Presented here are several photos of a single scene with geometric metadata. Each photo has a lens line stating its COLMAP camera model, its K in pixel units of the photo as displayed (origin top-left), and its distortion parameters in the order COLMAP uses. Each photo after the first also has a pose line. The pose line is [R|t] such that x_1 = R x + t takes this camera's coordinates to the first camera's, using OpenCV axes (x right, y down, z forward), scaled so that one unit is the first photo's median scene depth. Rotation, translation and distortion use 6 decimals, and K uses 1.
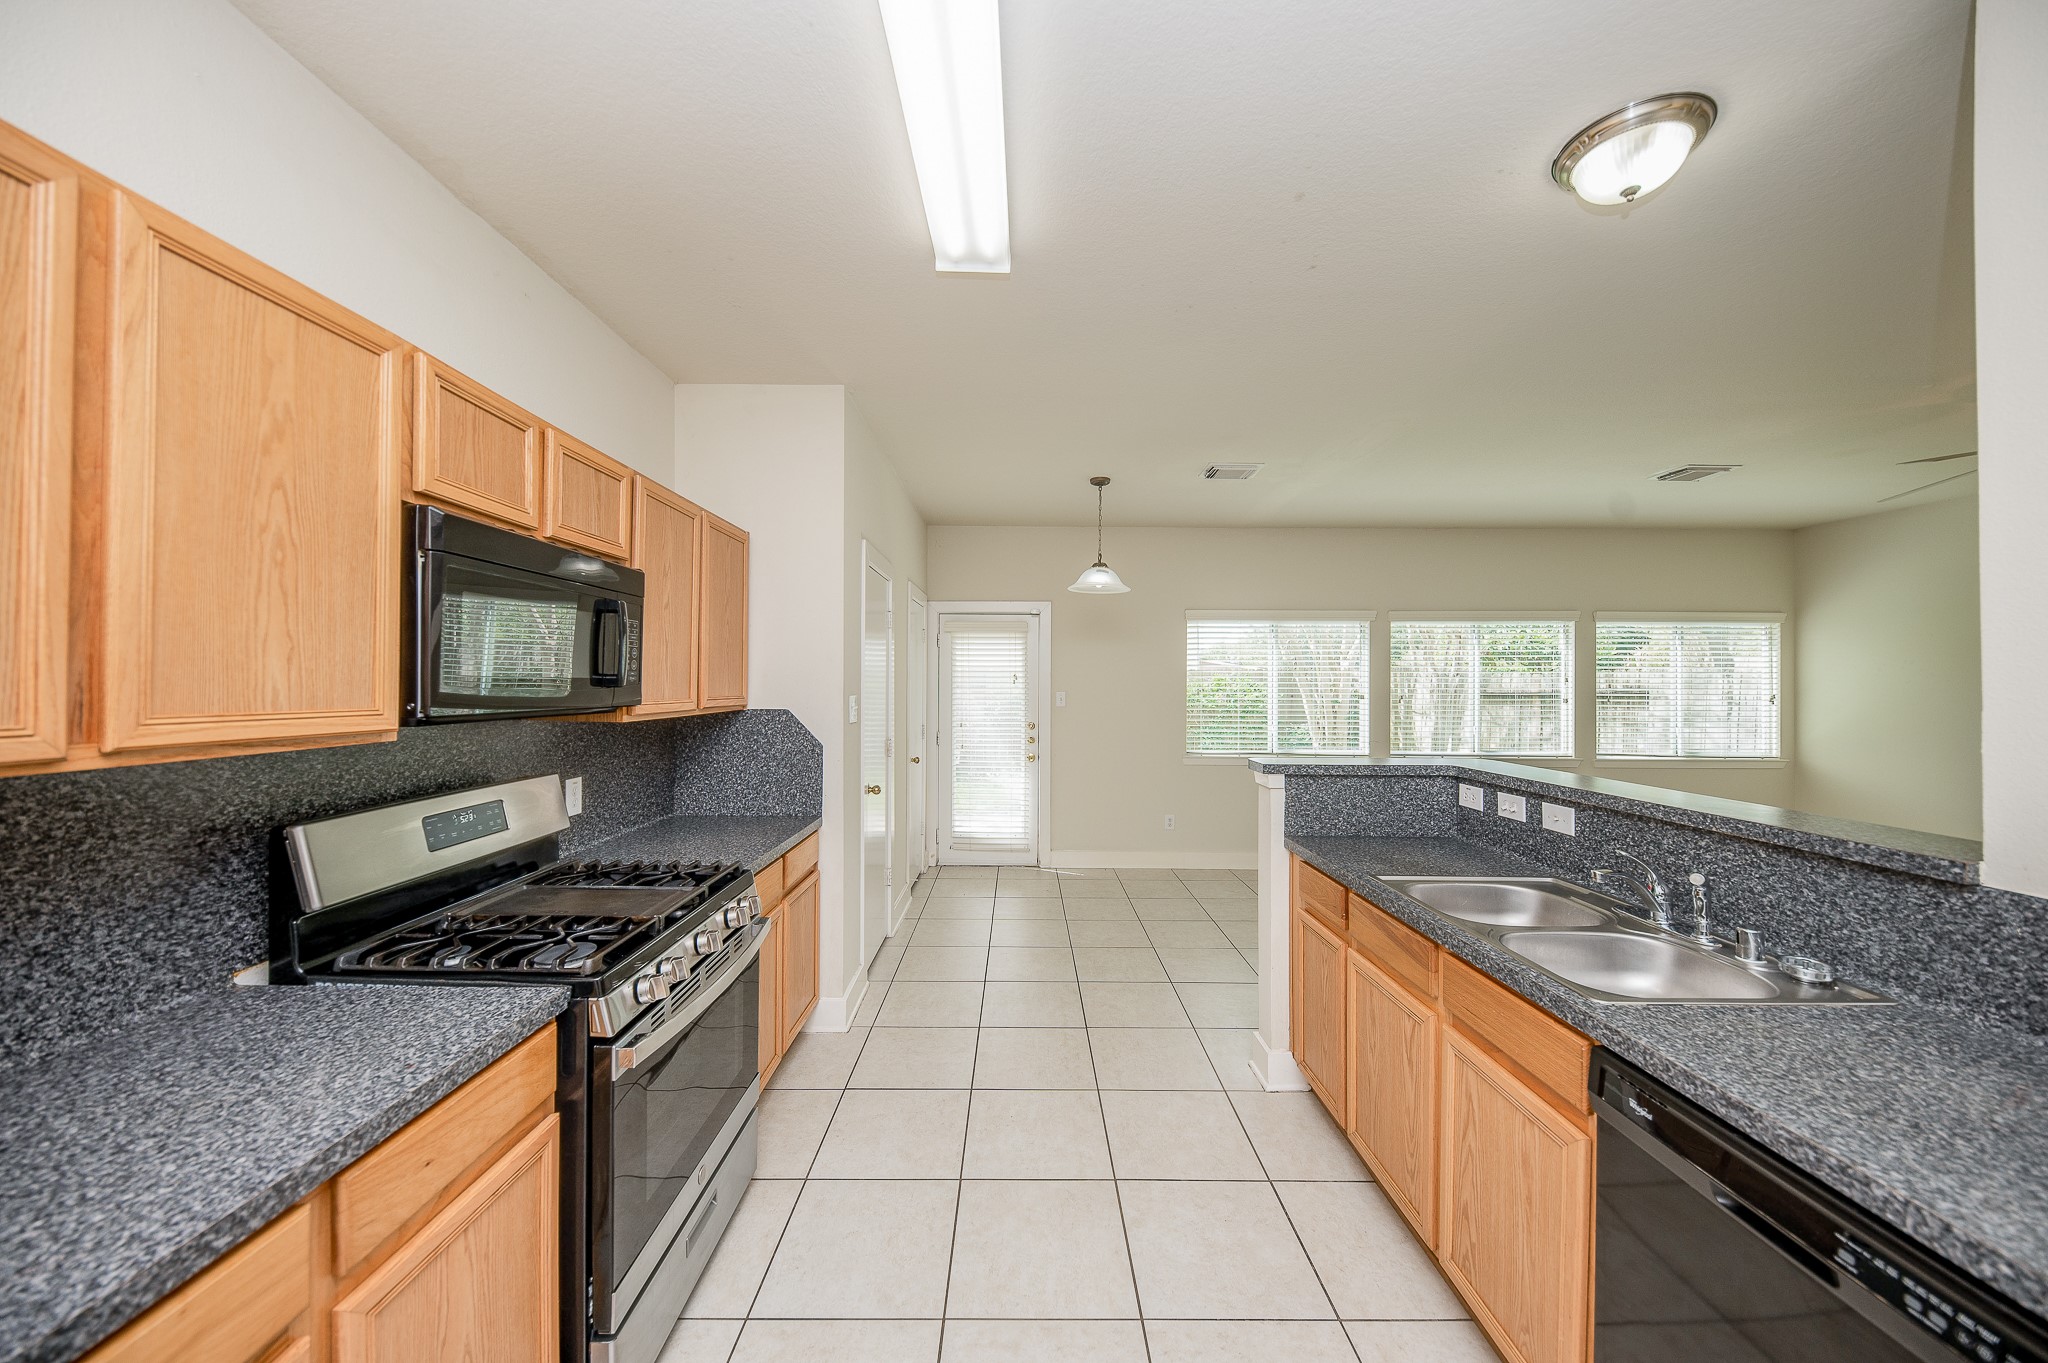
lens RADIAL K [[702.8, 0, 1014.4], [0, 702.8, 680.4], [0, 0, 1]] dist [0.000539, -0.000111]
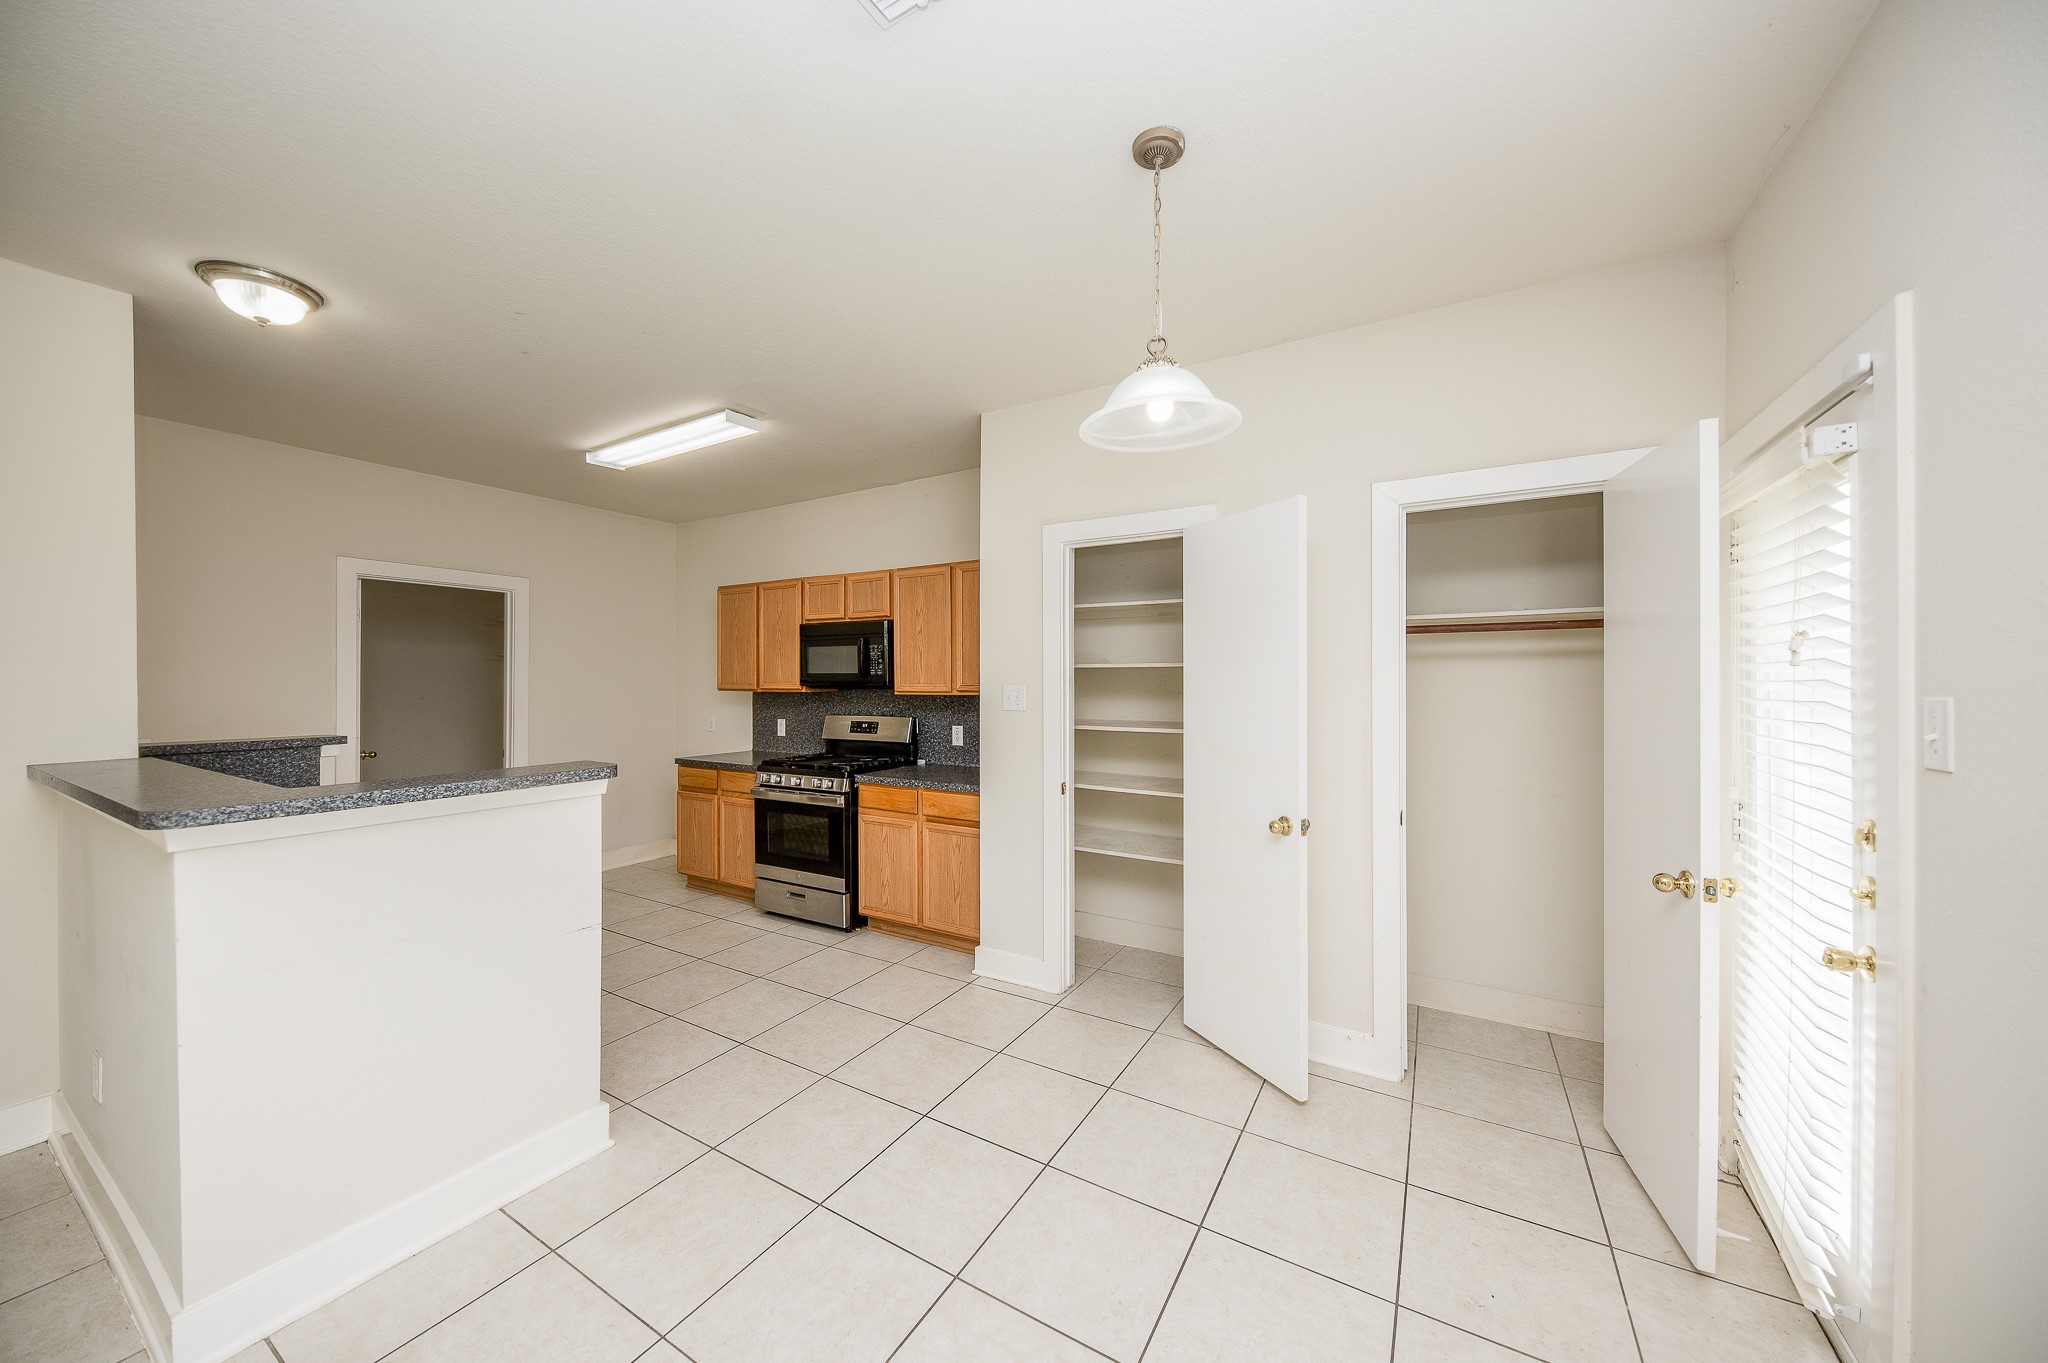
lens RADIAL K [[710.8, 0, 1022.3], [0, 710.8, 680.5], [0, 0, 1]] dist [0.009267, -0.005354]
pose [[-0.501539, -0.001740, -0.865133, 0.394856], [0.003599, 0.999985, -0.004097, 0.011420], [0.865127, -0.005169, -0.501526, 0.888830]]
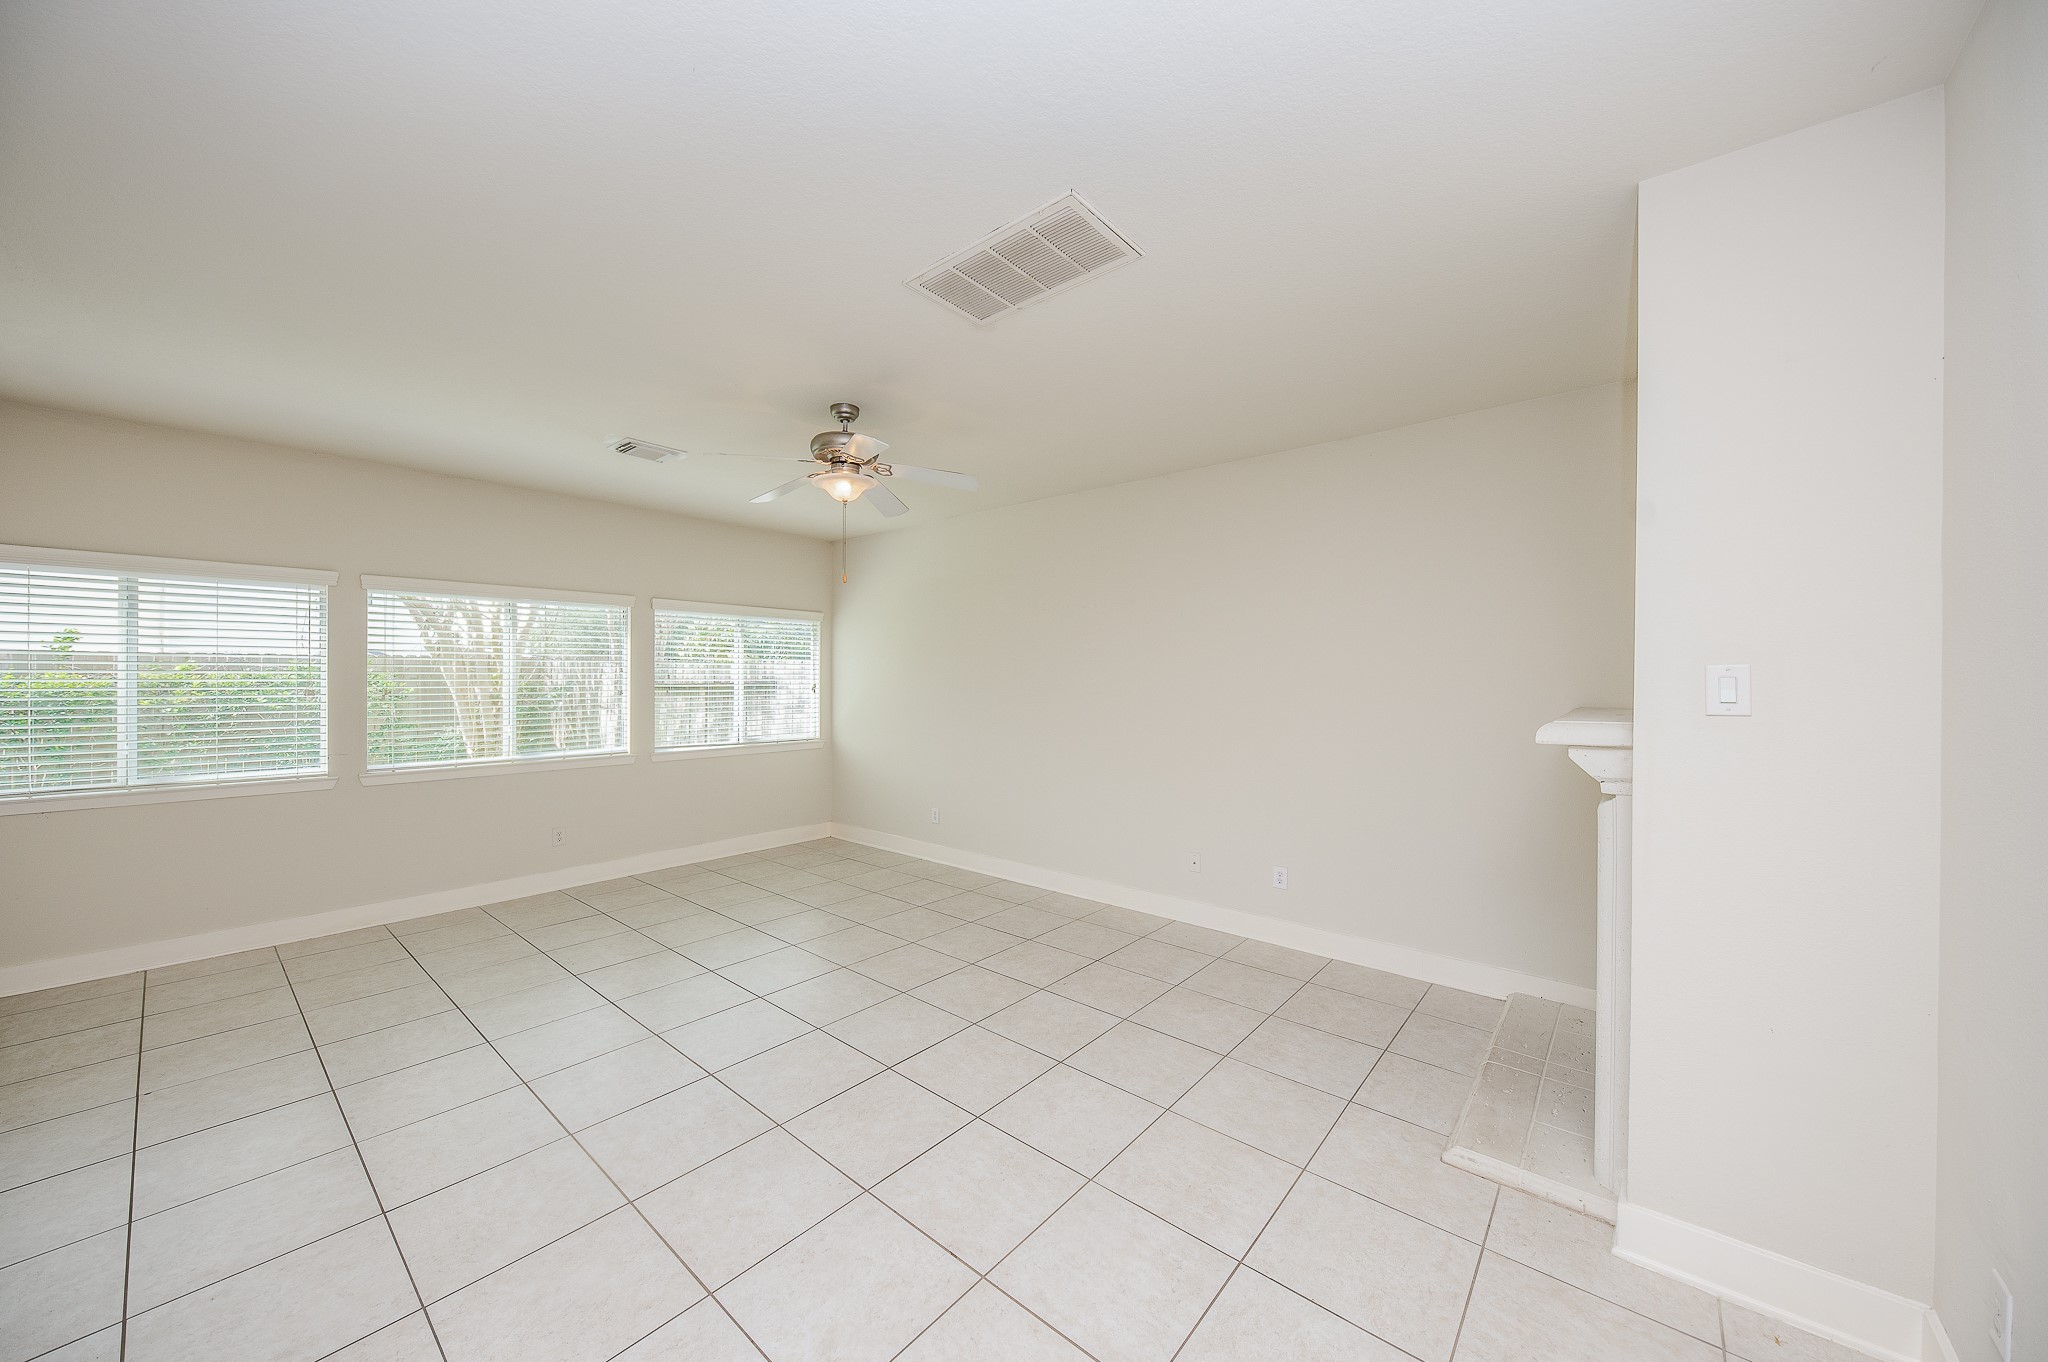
lens RADIAL K [[710.8, 0, 1022.3], [0, 710.8, 680.0], [0, 0, 1]] dist [0.009267, -0.005354]
pose [[0.635730, -0.005411, 0.771892, 0.404297], [-0.003588, 0.999944, 0.009964, 0.000763], [-0.771903, -0.009104, 0.635675, 0.002613]]
